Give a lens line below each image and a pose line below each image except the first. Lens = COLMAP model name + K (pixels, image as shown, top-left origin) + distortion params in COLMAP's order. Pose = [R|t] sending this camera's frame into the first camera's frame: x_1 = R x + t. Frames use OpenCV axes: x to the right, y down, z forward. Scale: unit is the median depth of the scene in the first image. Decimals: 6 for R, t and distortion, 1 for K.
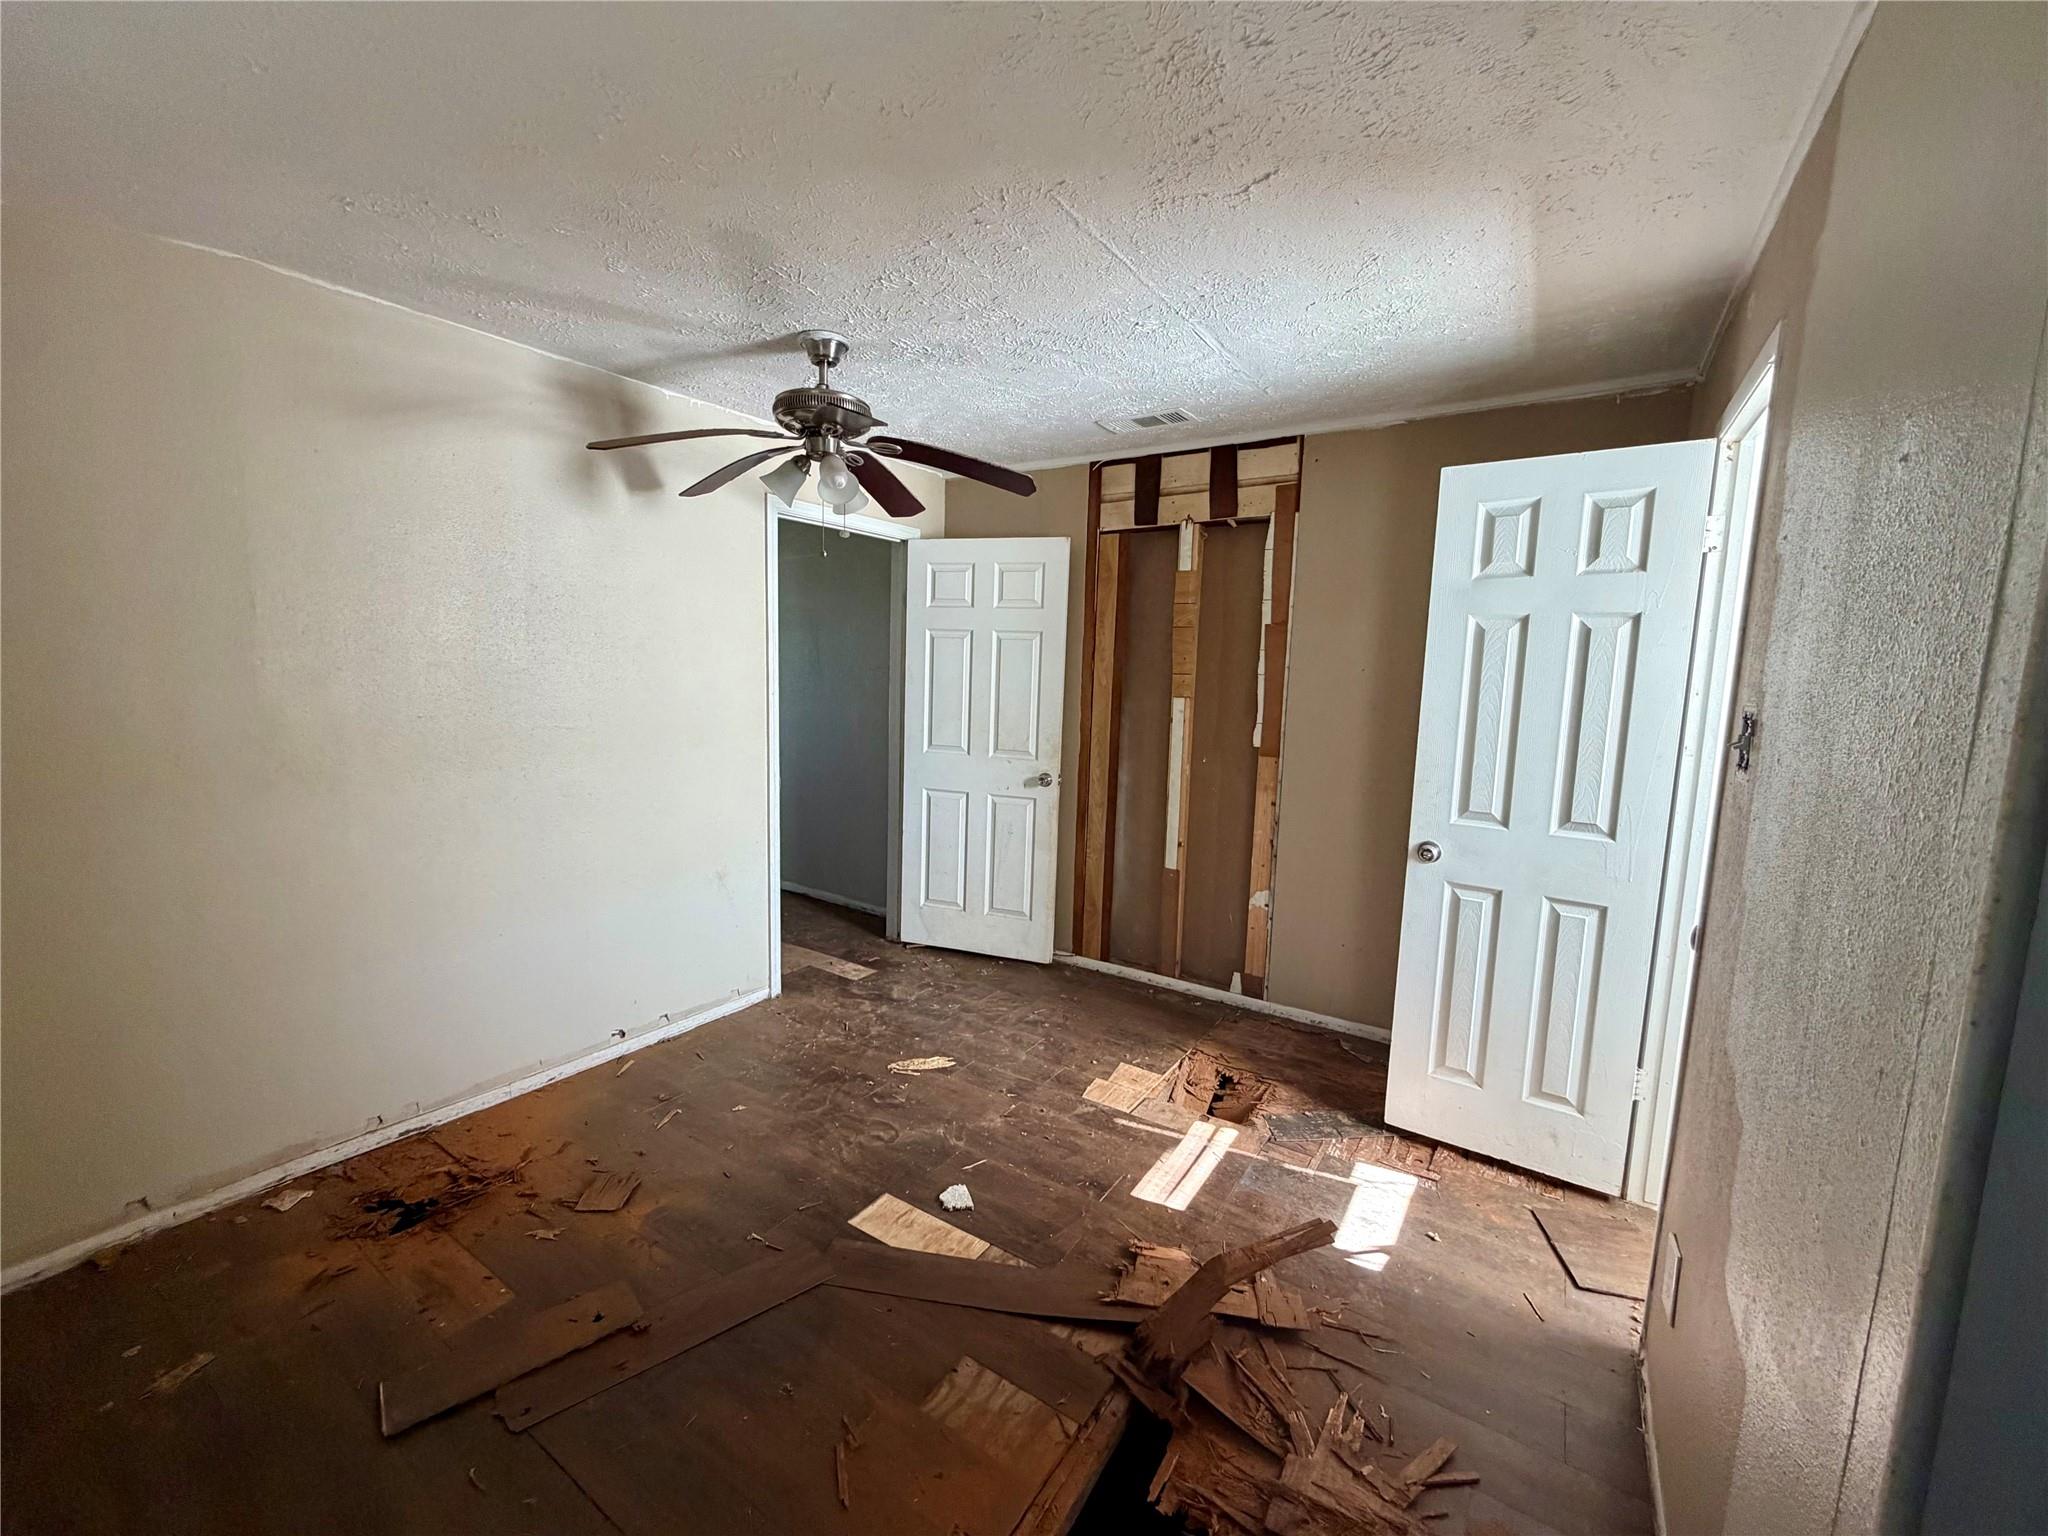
lens RADIAL K [[819.5, 0, 1021.4], [0, 819.5, 766.6], [0, 0, 1]] dist [-0.000462, 0.000387]
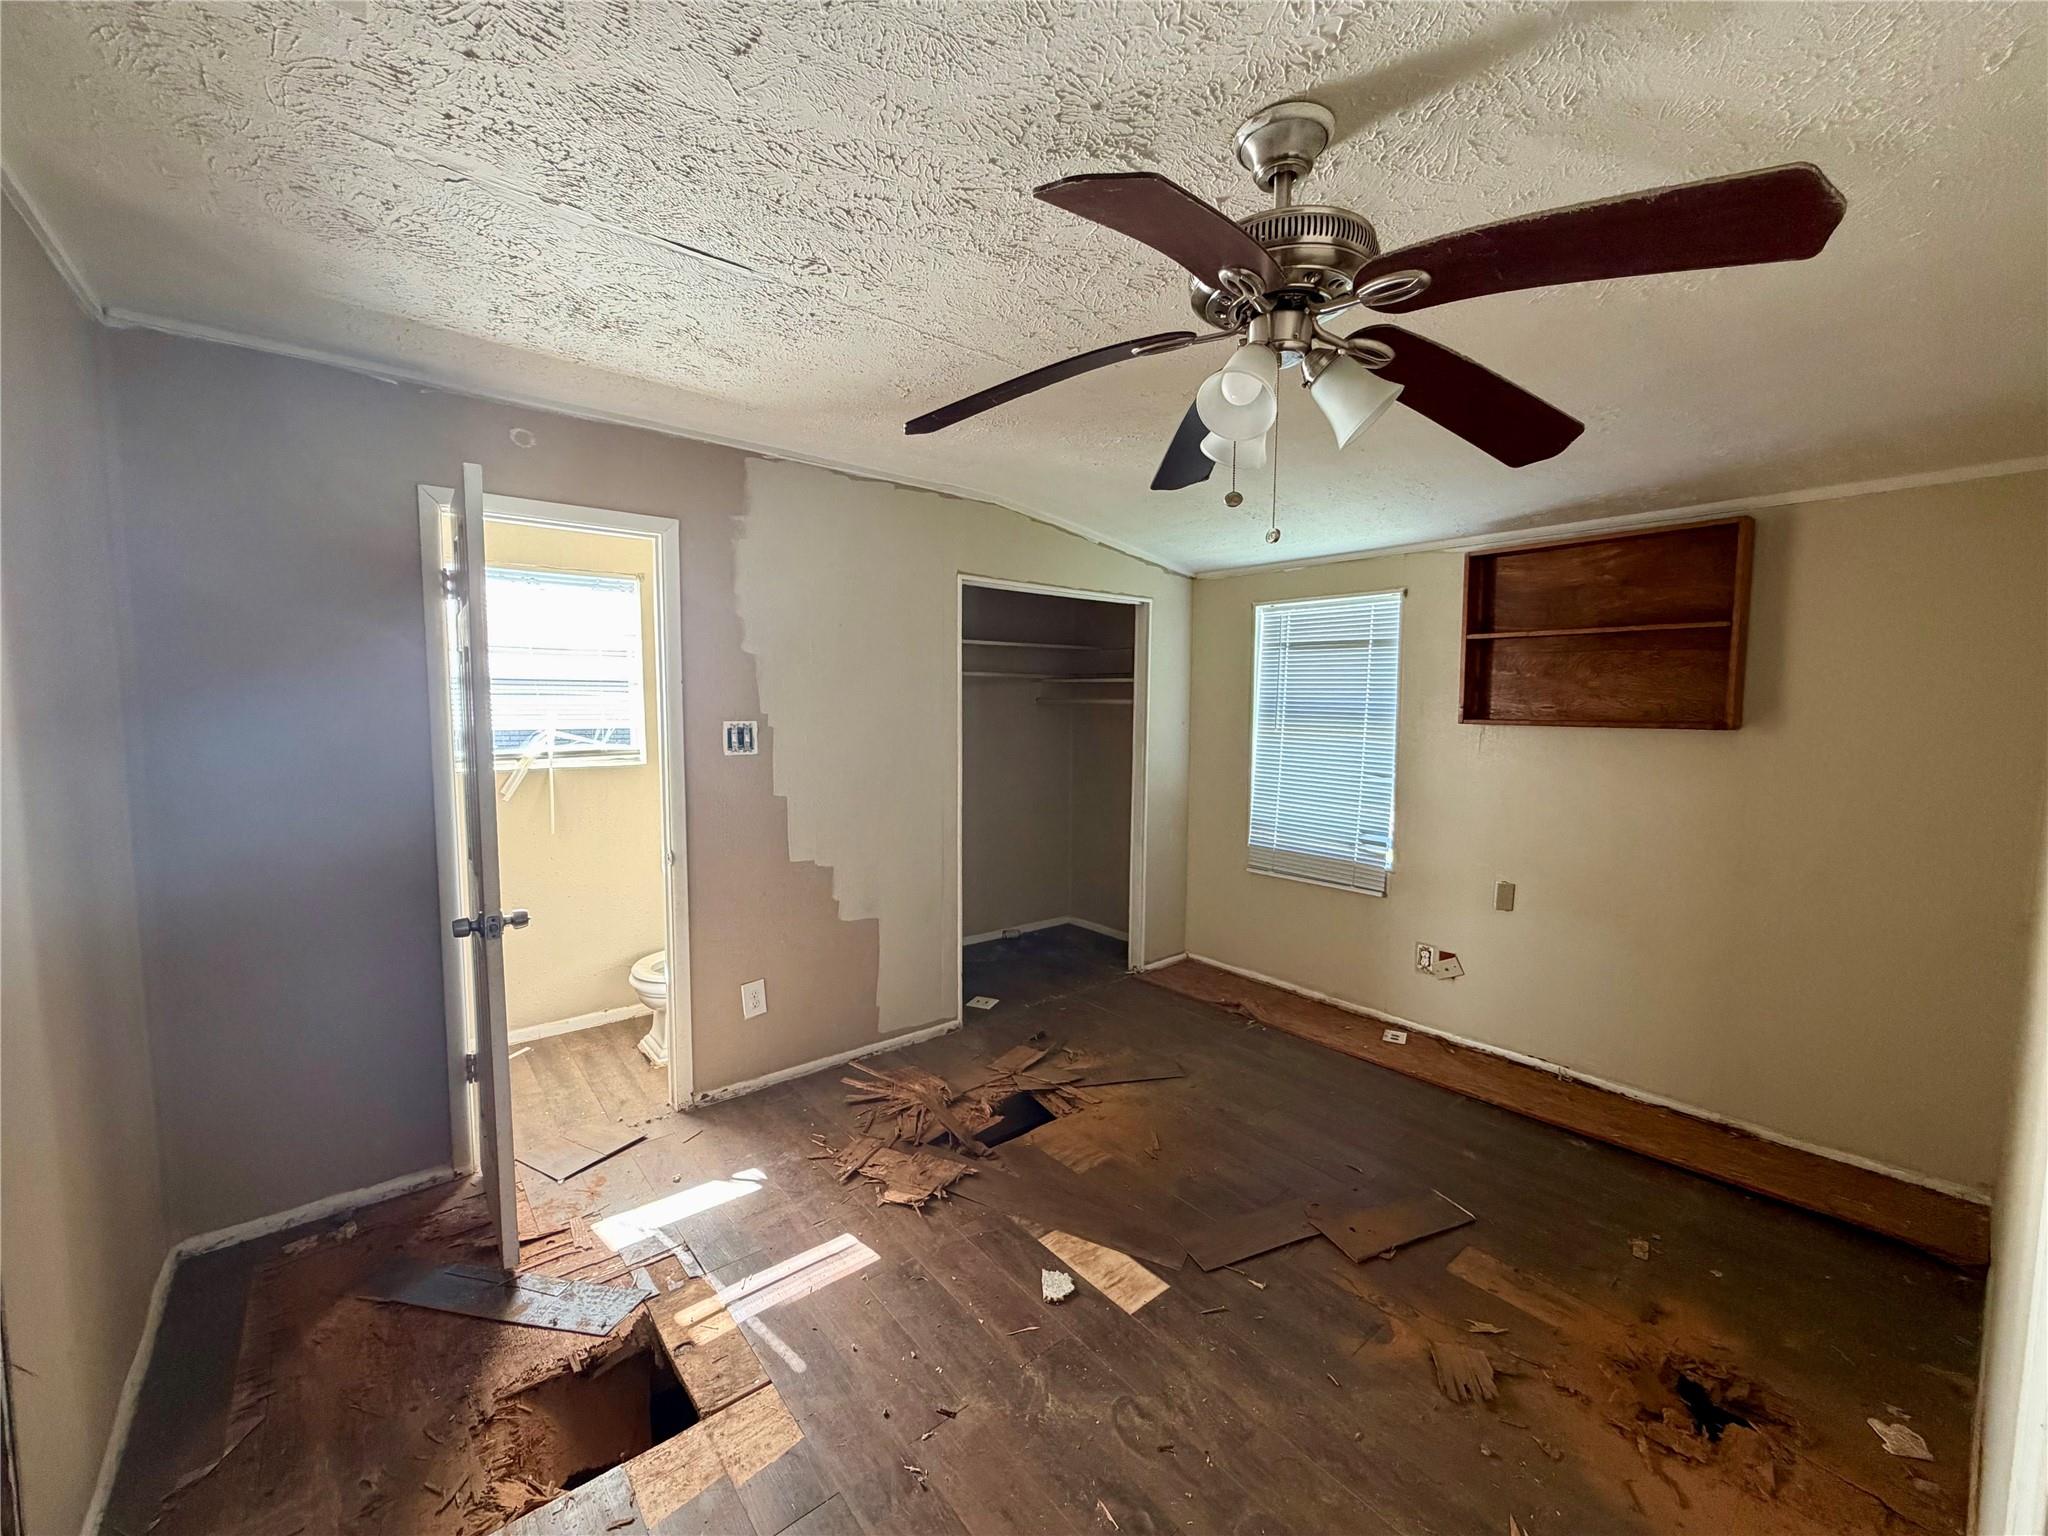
lens RADIAL K [[819.5, 0, 1021.4], [0, 819.5, 766.6], [0, 0, 1]] dist [-0.000462, 0.000387]
pose [[-0.956311, -0.054011, 0.287319, -0.287072], [0.003231, 0.980774, 0.195121, -0.247405], [-0.292333, 0.187525, -0.937750, 1.838307]]
